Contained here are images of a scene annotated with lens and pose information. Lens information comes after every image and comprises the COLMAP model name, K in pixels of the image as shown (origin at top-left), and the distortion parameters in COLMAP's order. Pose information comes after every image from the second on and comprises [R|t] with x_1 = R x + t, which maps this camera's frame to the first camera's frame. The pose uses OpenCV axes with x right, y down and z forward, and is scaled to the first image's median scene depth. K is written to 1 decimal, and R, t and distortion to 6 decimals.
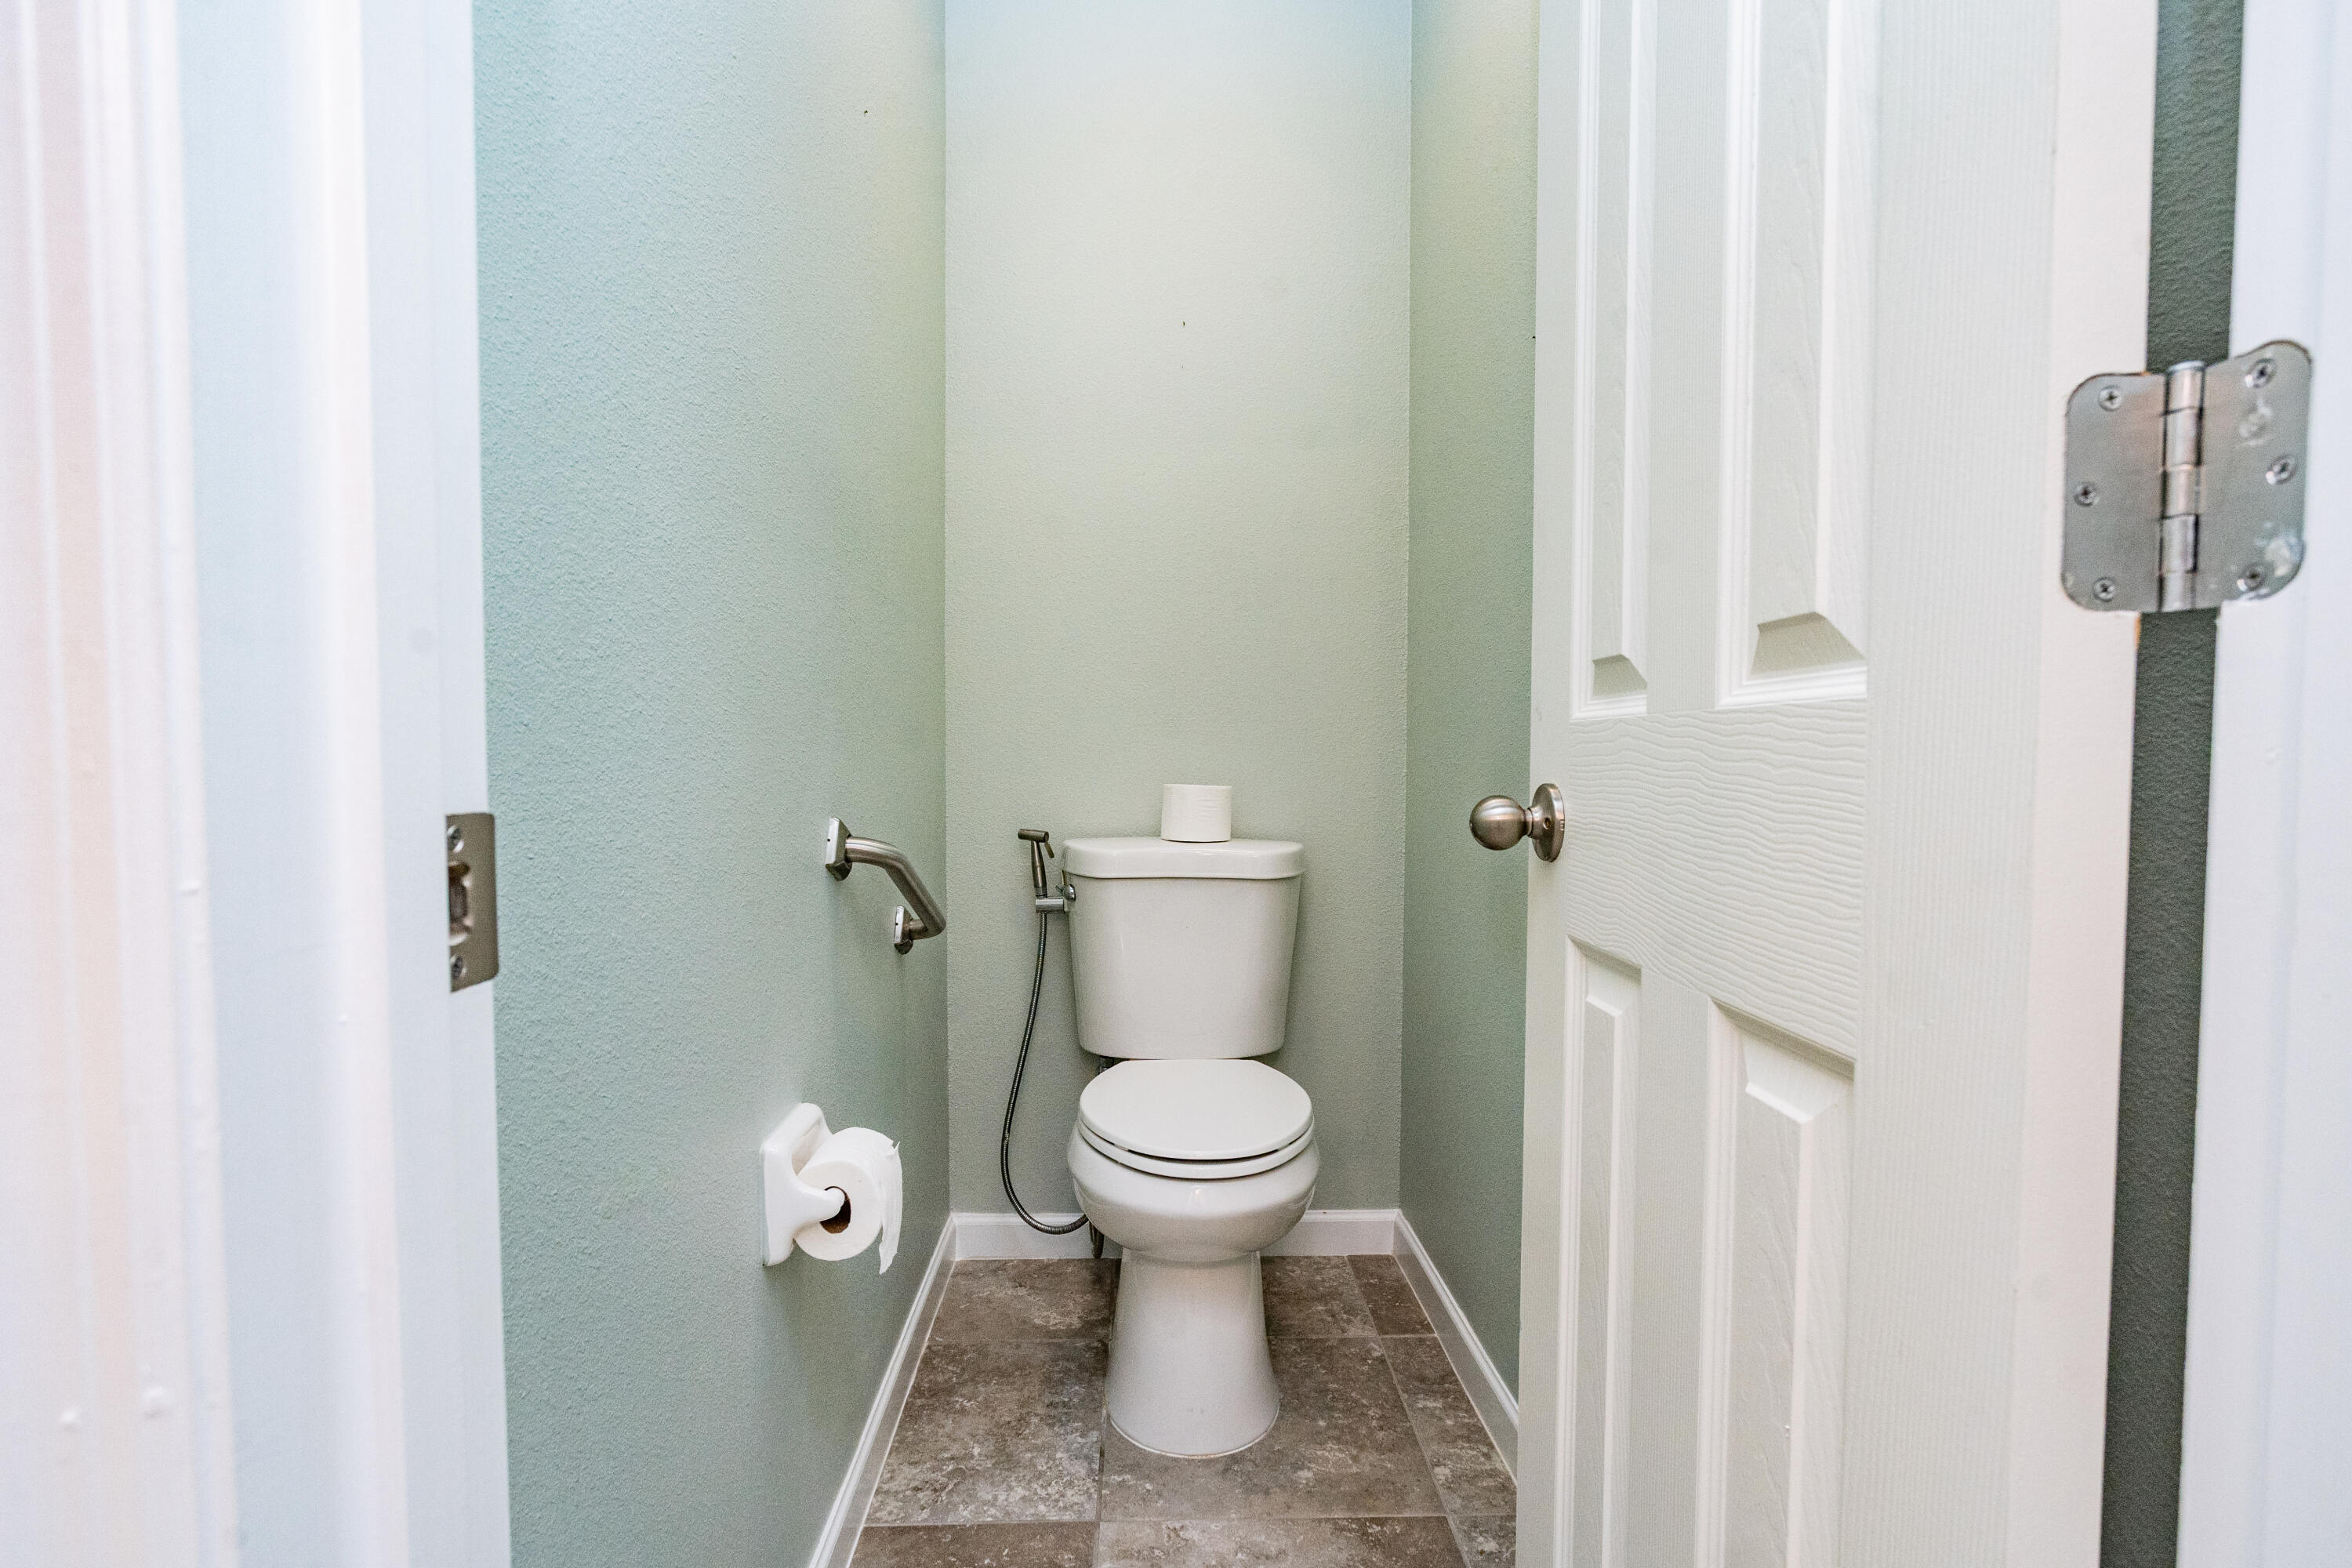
lens RADIAL K [[1156.2, 0, 1192.3], [0, 1156.2, 824.1], [0, 0, 1]] dist [-0.035705, 0.020883]
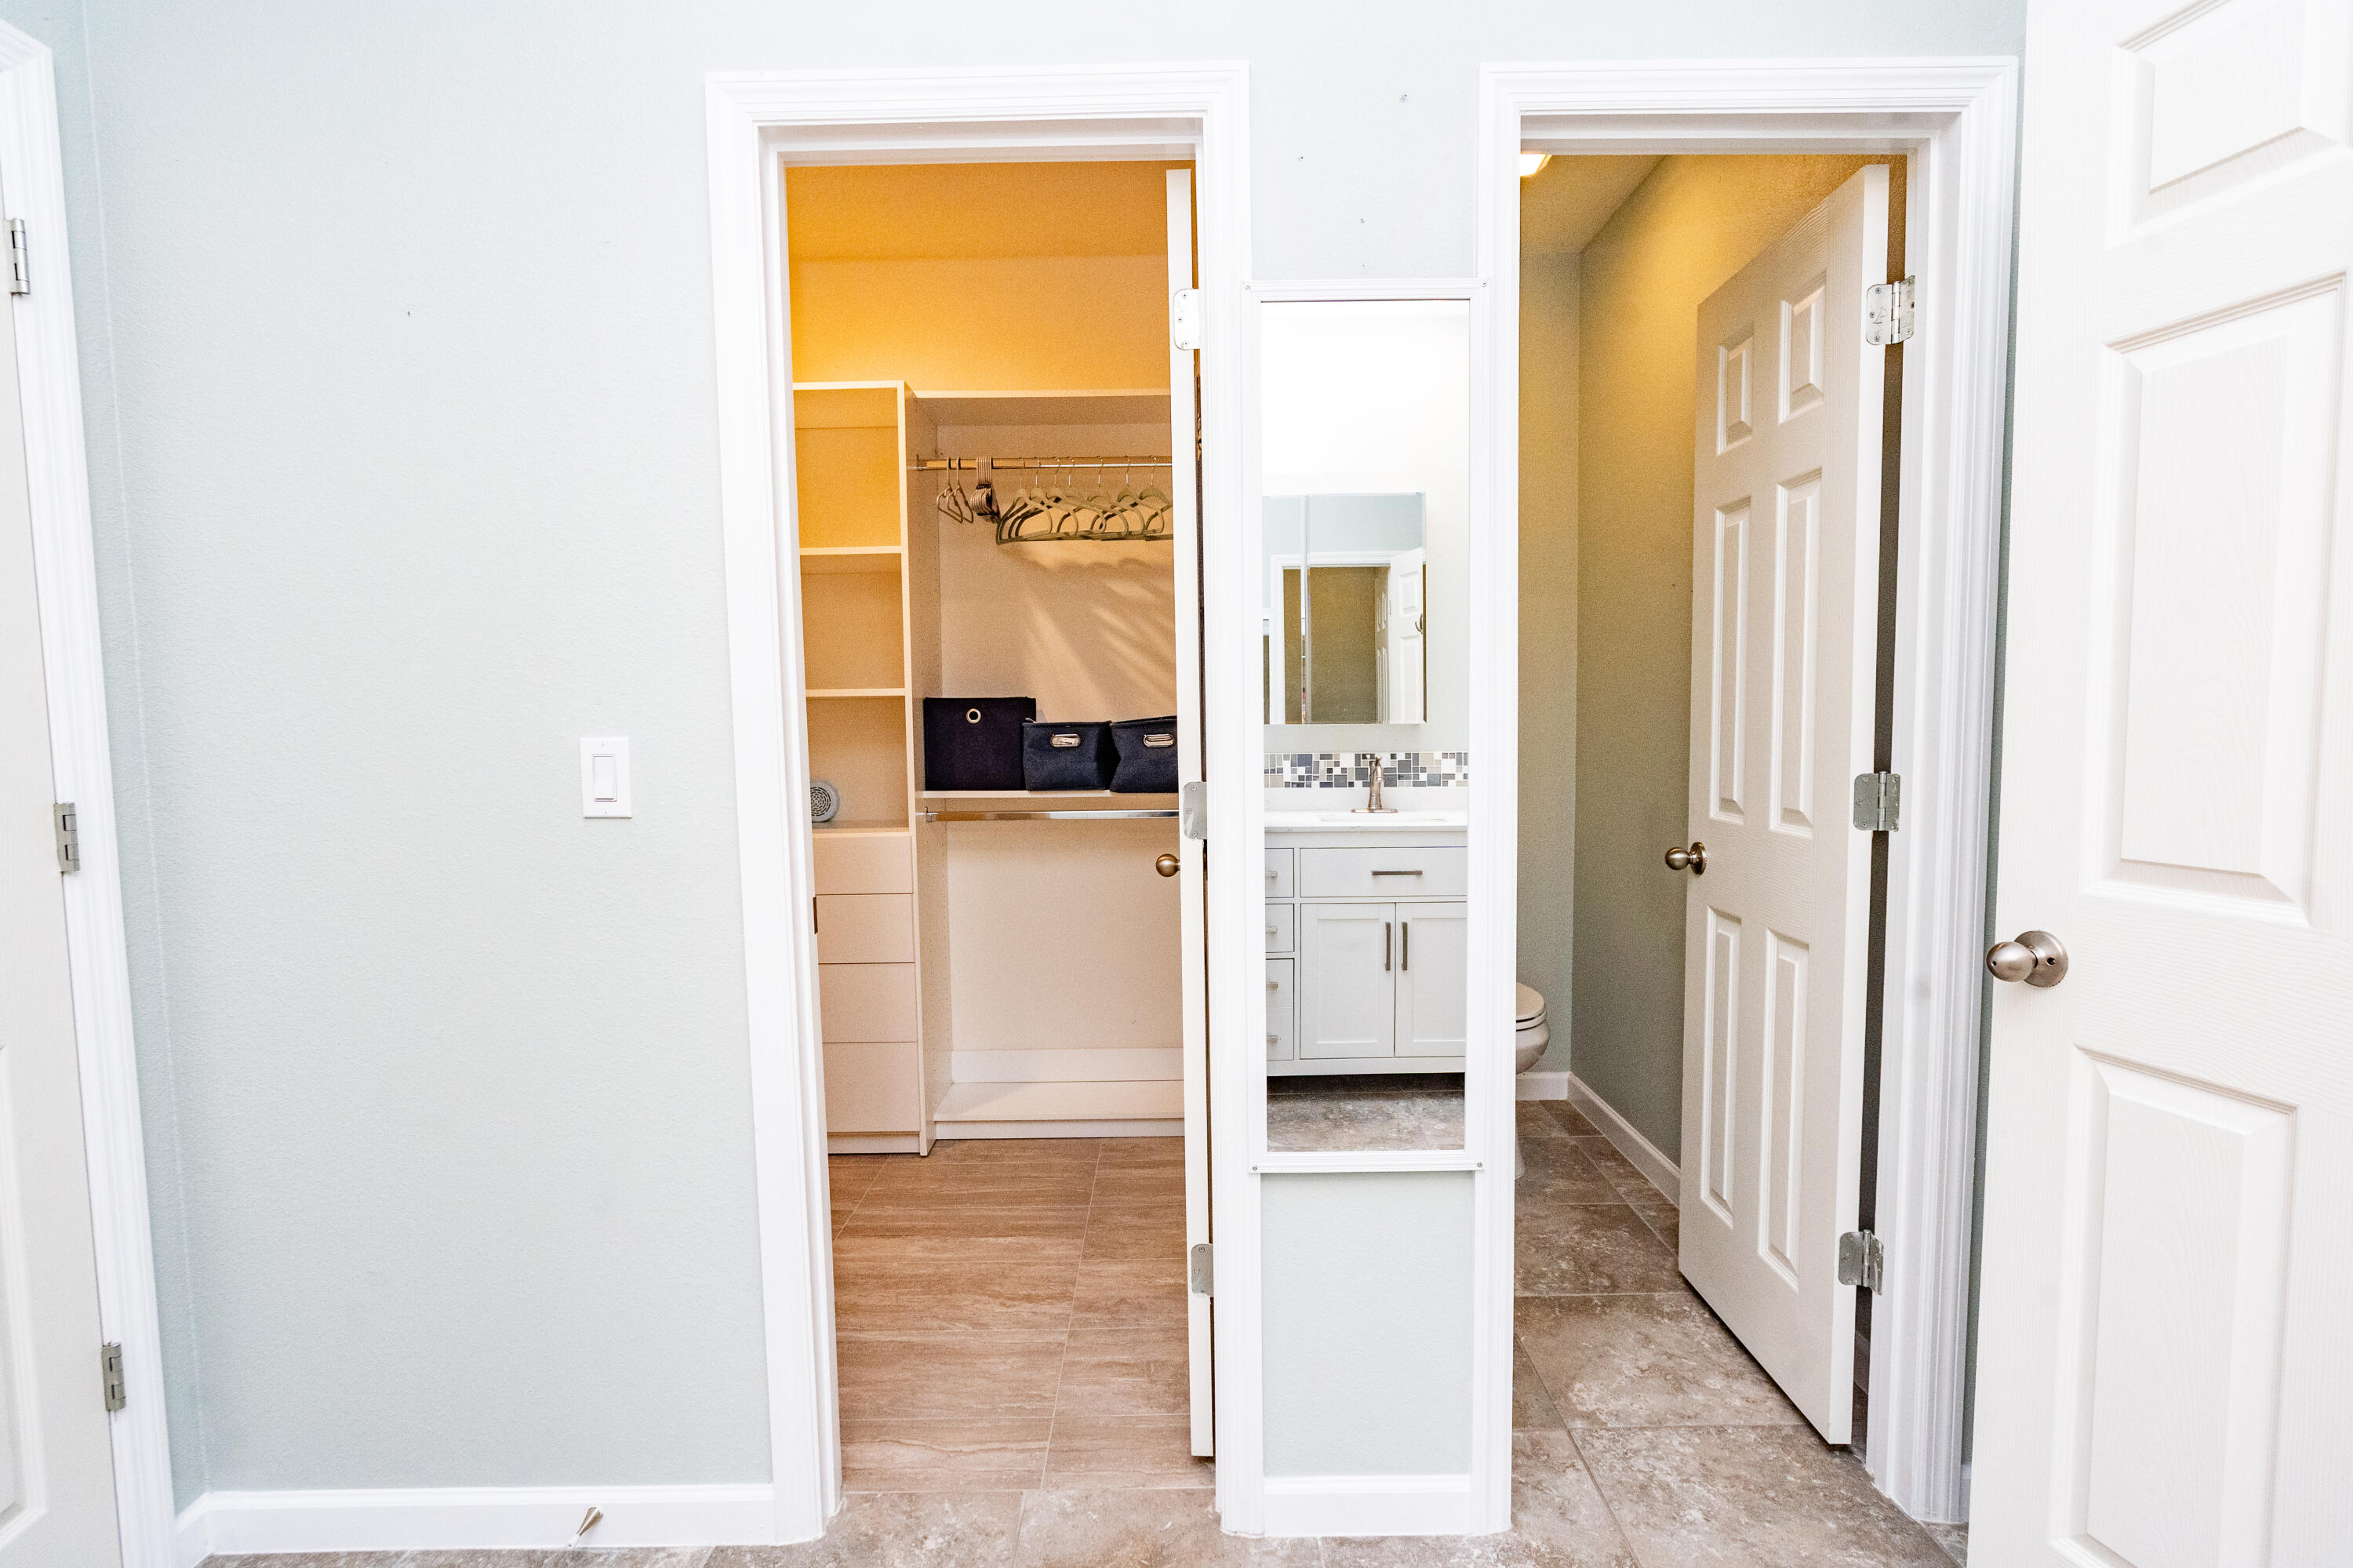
lens RADIAL K [[1156.7, 0, 1192.8], [0, 1156.7, 824.1], [0, 0, 1]] dist [-0.035705, 0.020883]
pose [[0.999183, -0.013478, -0.038113, -0.709408], [0.014703, 0.999378, 0.032040, -0.181233], [0.037658, -0.032574, 0.998760, -1.558825]]
